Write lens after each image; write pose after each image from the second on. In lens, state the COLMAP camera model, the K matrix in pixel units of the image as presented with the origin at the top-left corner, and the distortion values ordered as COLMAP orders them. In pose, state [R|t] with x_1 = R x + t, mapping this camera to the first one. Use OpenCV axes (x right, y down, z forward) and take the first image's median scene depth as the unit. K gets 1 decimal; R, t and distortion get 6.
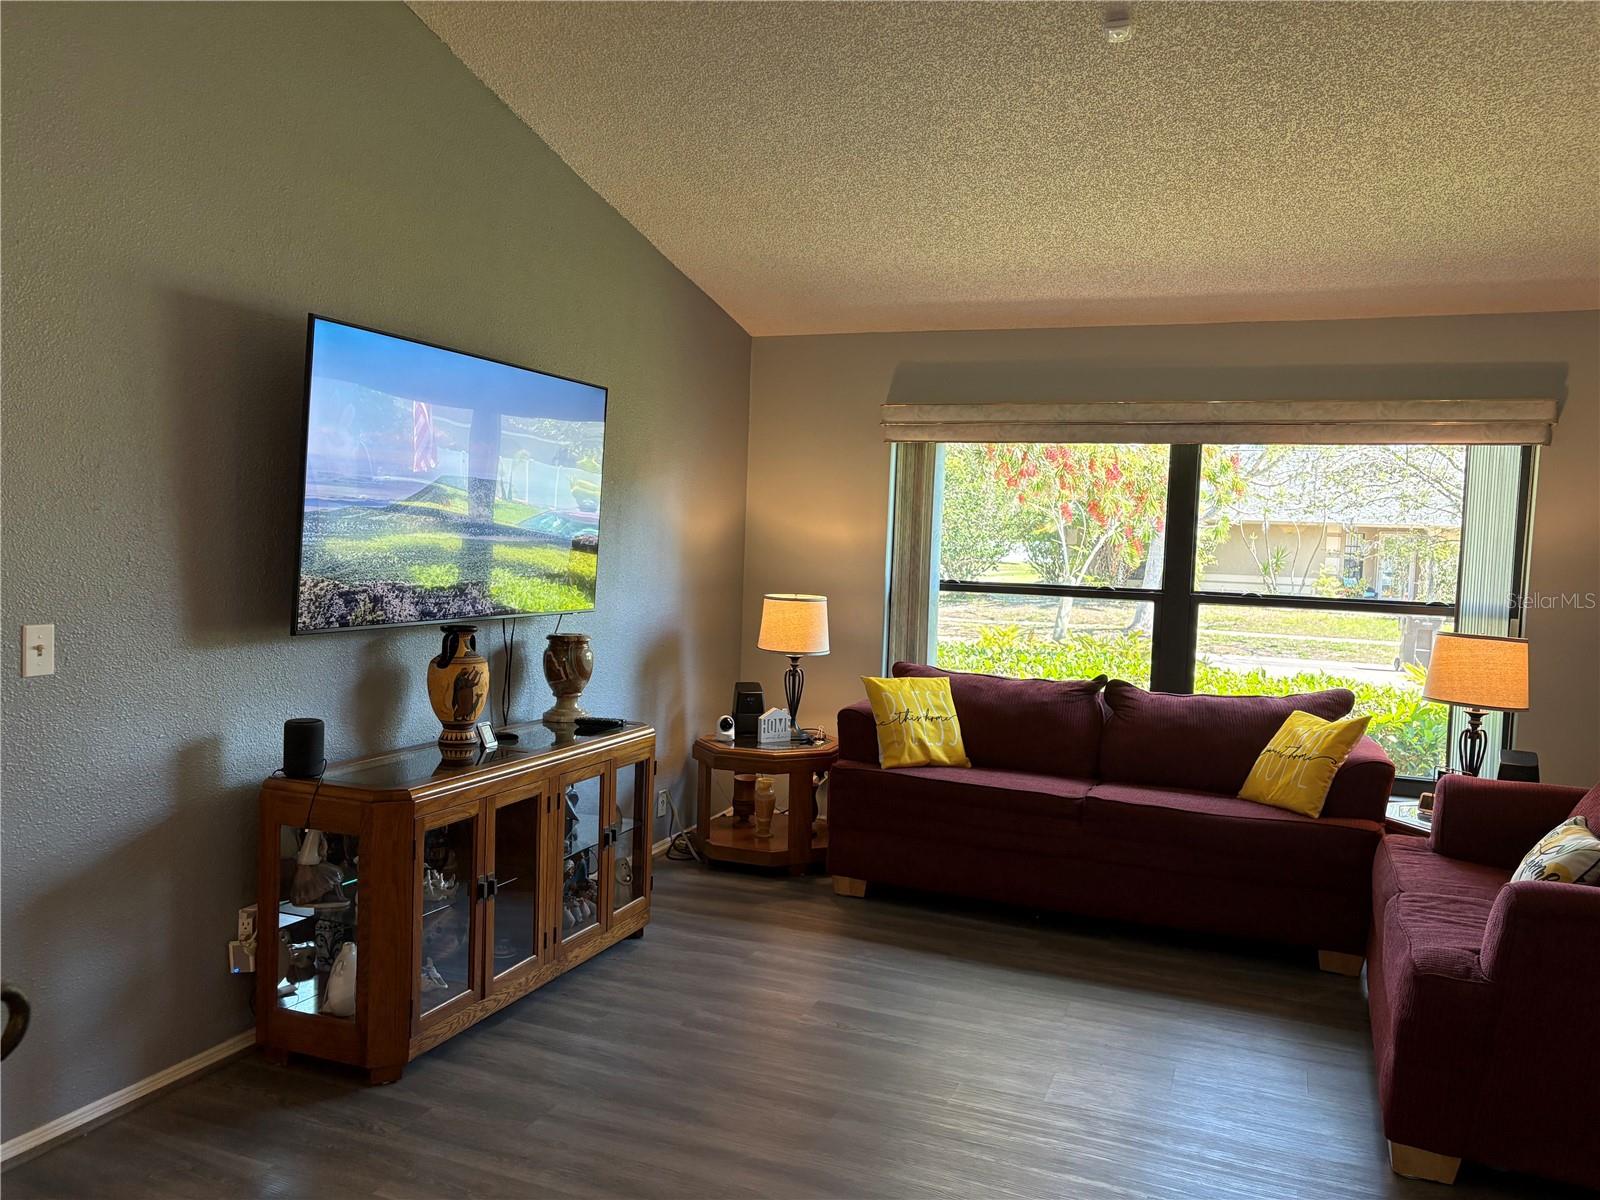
lens RADIAL K [[1198.4, 0, 800.4], [0, 1198.4, 598.8], [0, 0, 1]] dist [0.016519, -0.003105]
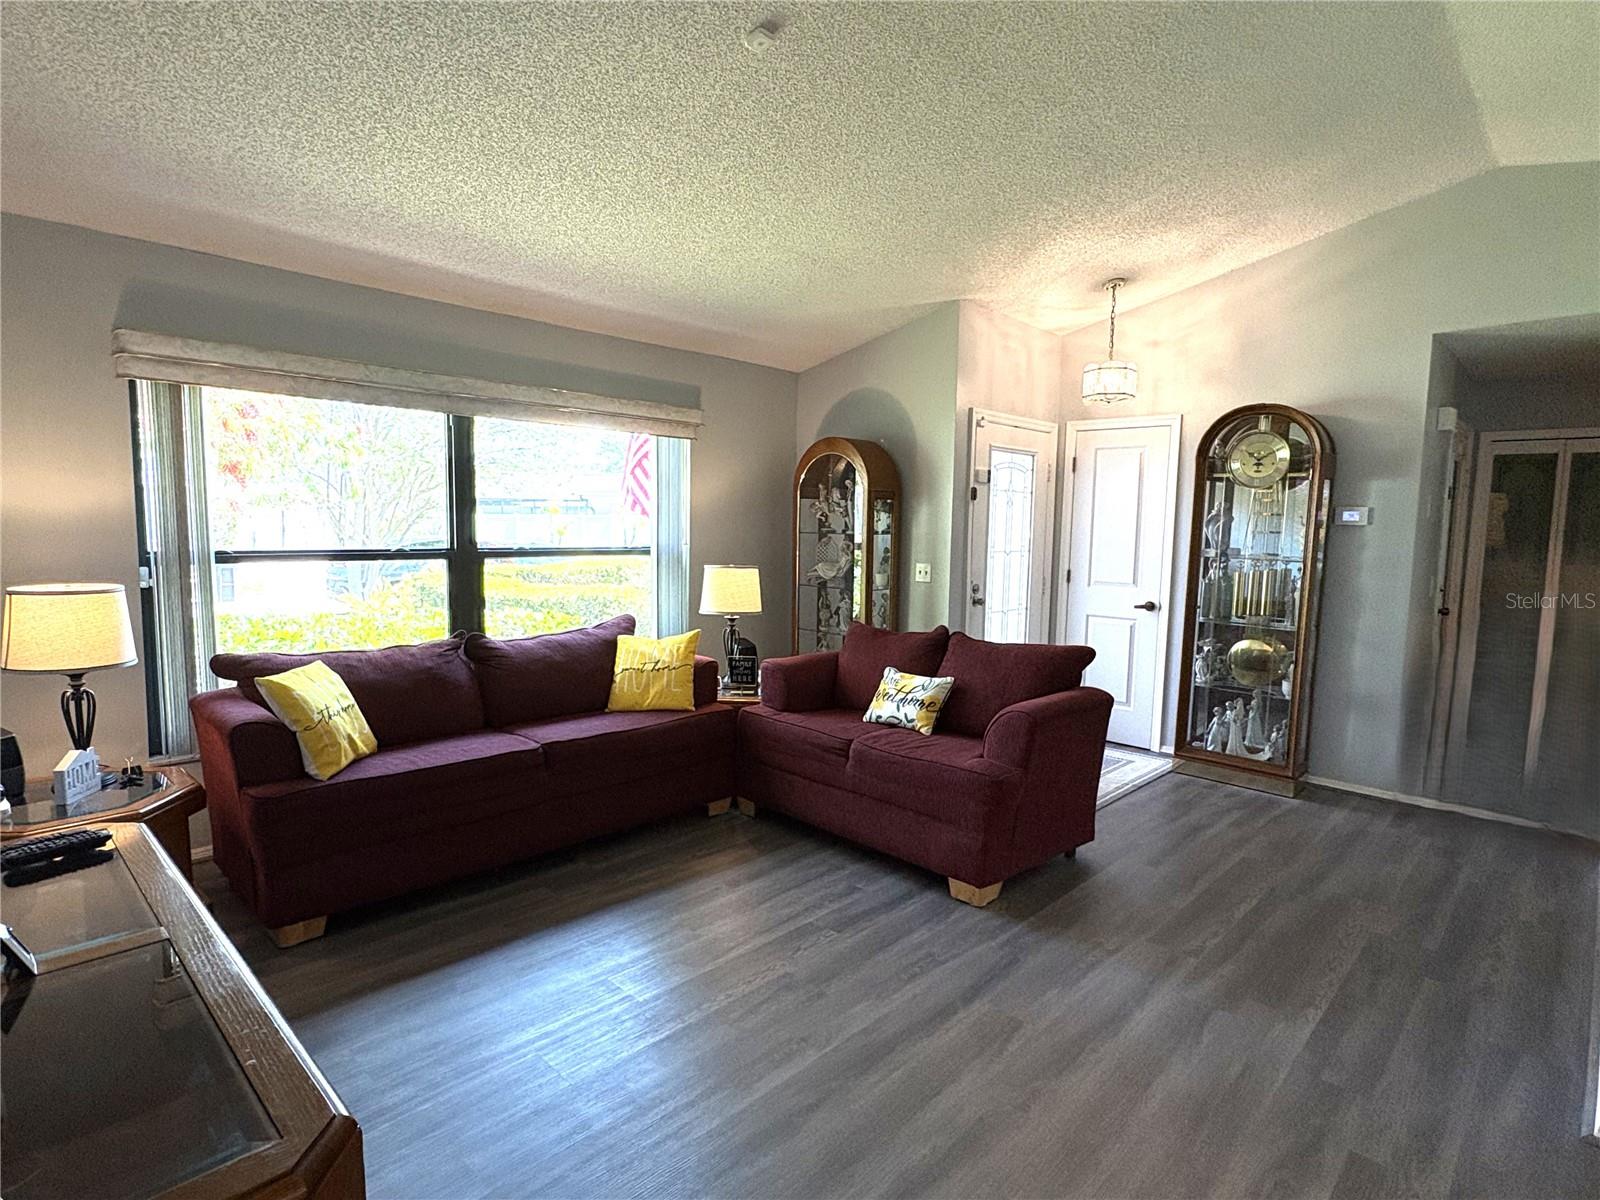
lens RADIAL K [[840.8, 0, 797.0], [0, 840.8, 601.8], [0, 0, 1]] dist [-0.001849, 0.002905]
pose [[0.371906, -0.117544, 0.920798, -0.334358], [0.042530, 0.993066, 0.109591, -0.033493], [-0.927296, -0.001596, 0.374327, 0.464617]]
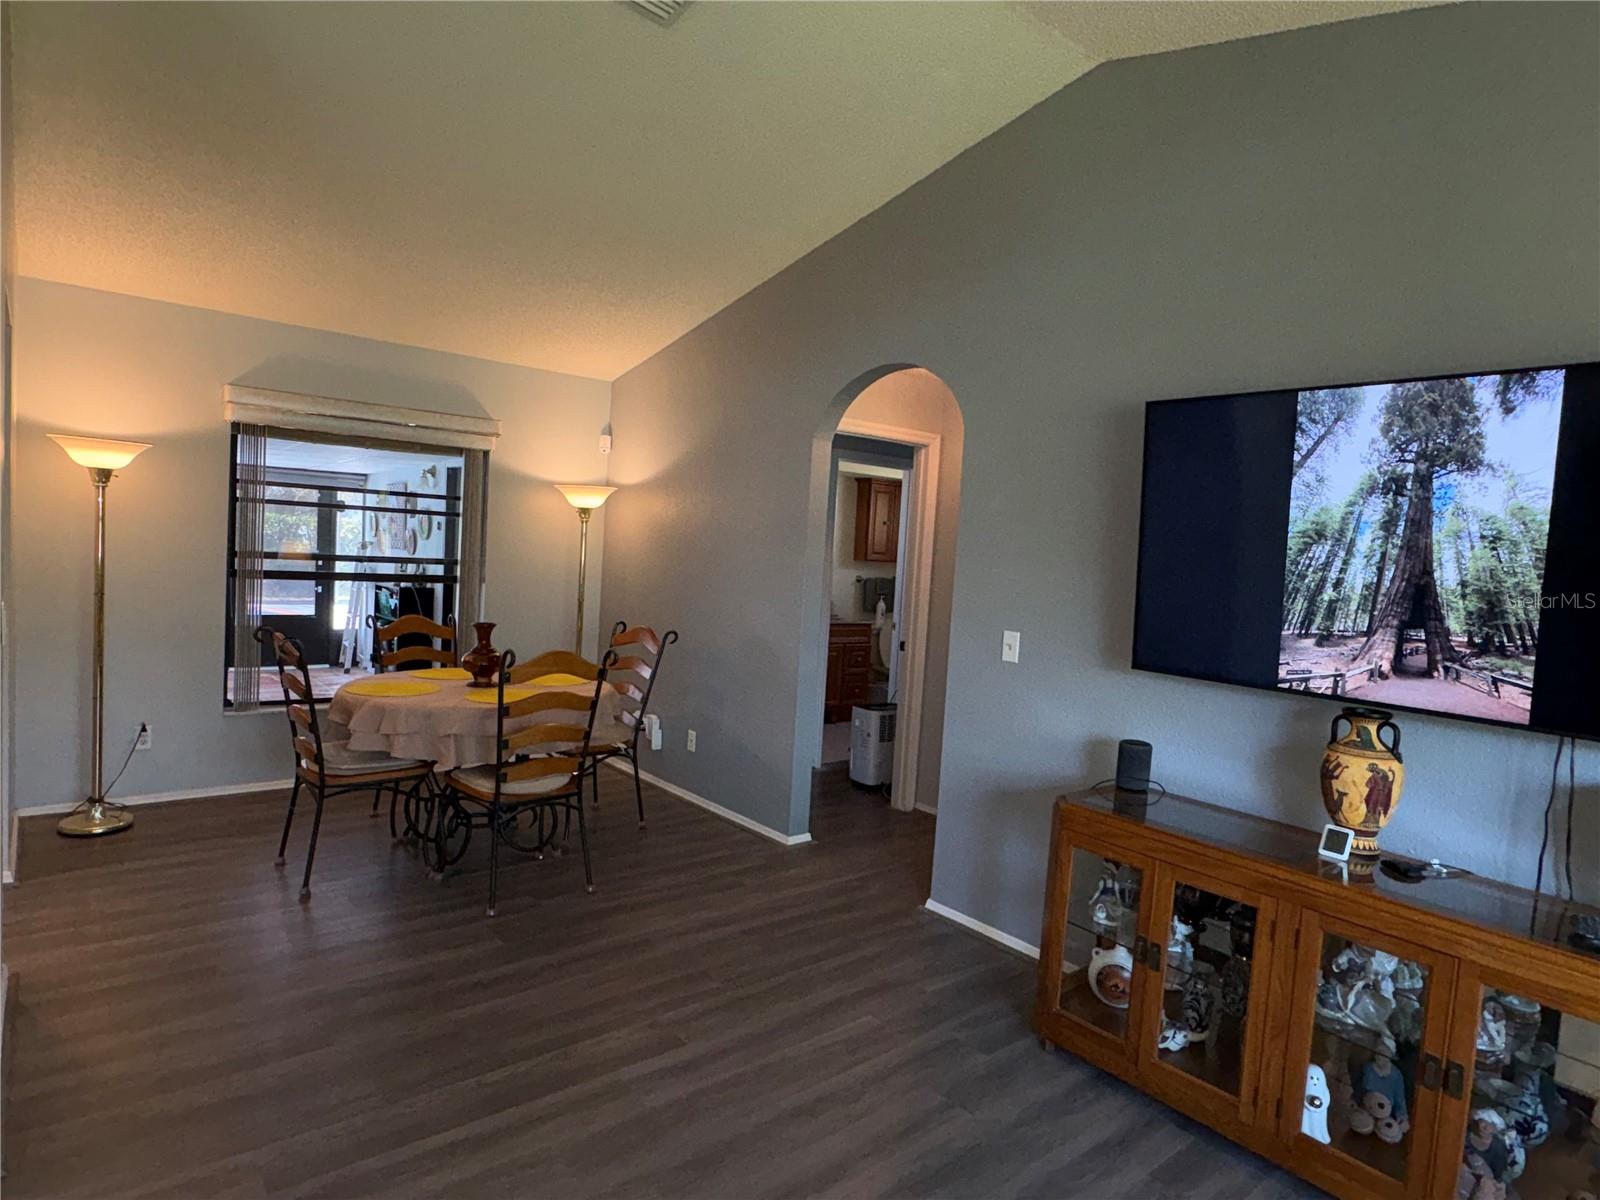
lens RADIAL K [[931.2, 0, 796.0], [0, 931.2, 597.6], [0, 0, 1]] dist [0.006109, 0.000669]
pose [[-0.472458, -0.014307, -0.881237, 0.369663], [-0.123832, 0.991027, 0.050301, -0.030181], [0.872611, 0.132891, -0.469990, 0.730118]]
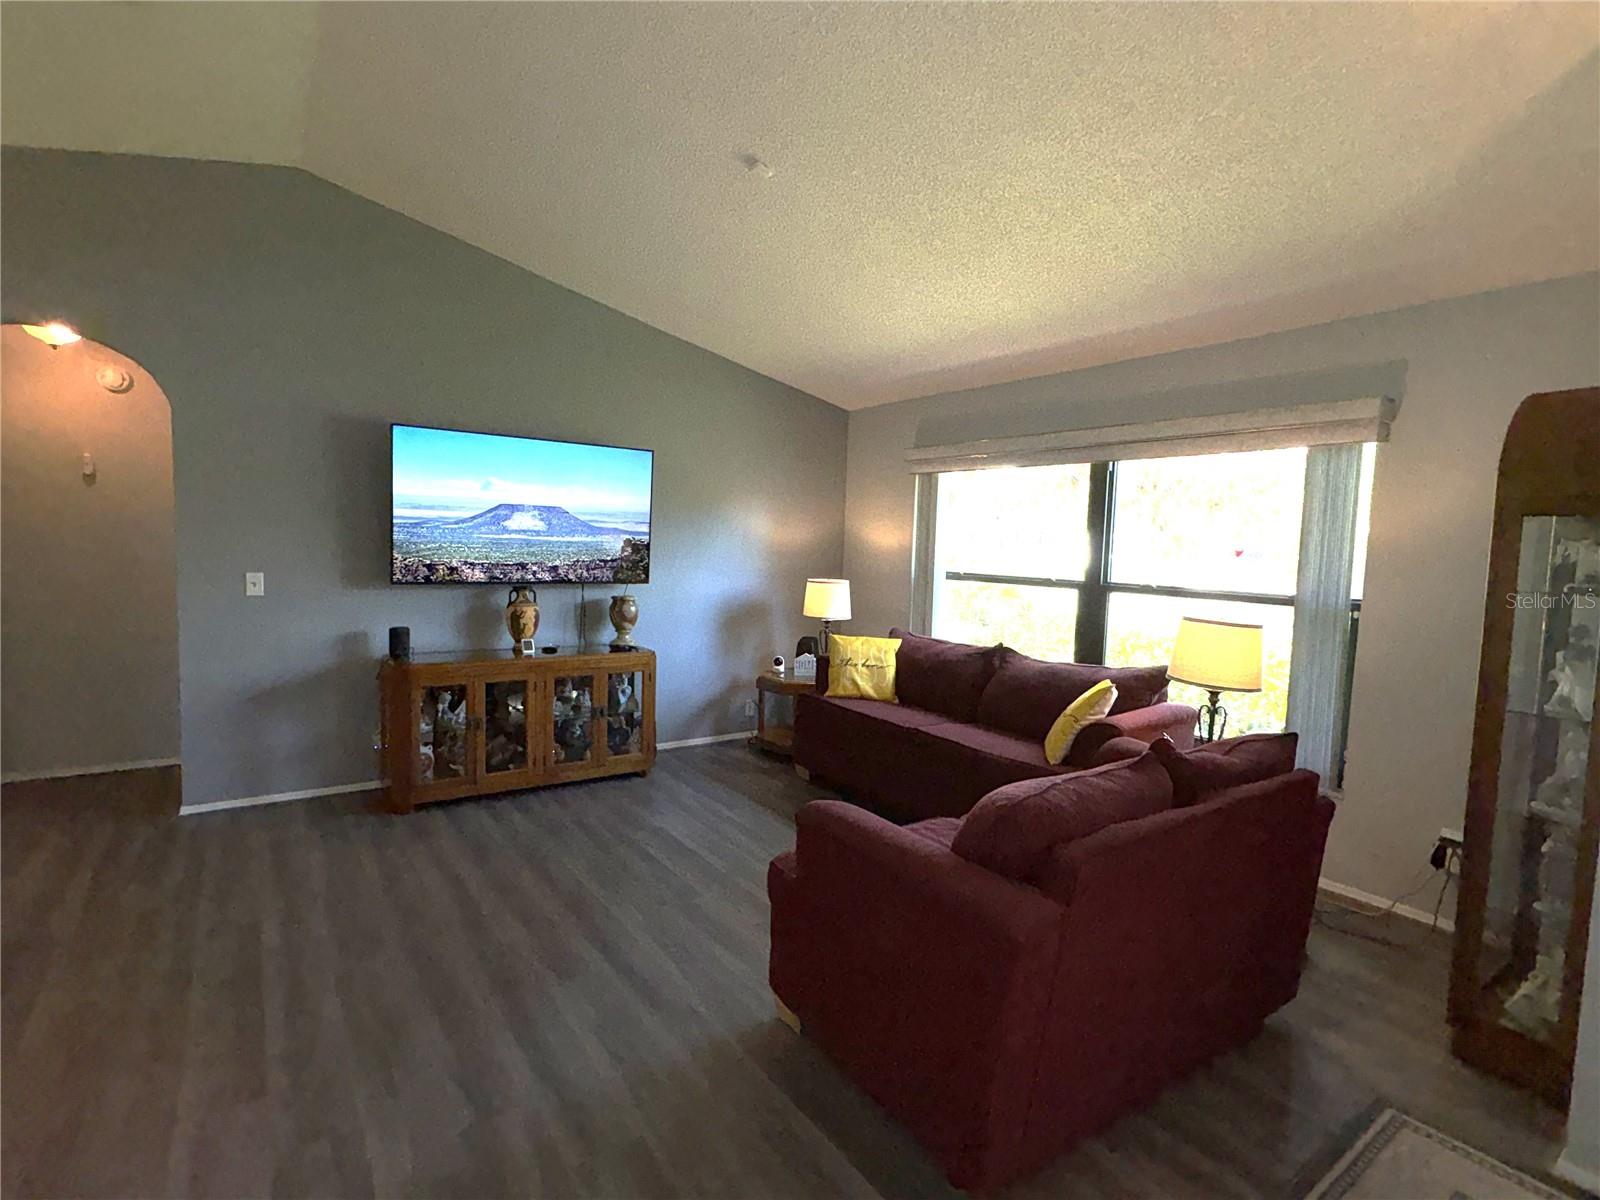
lens RADIAL K [[782.0, 0, 798.3], [0, 782.0, 598.2], [0, 0, 1]] dist [0.001369, 0.000470]
pose [[0.840781, 0.029672, -0.540561, 0.550097], [-0.029811, 0.999519, 0.008497, 0.014150], [0.540553, 0.008970, 0.841262, 0.172962]]
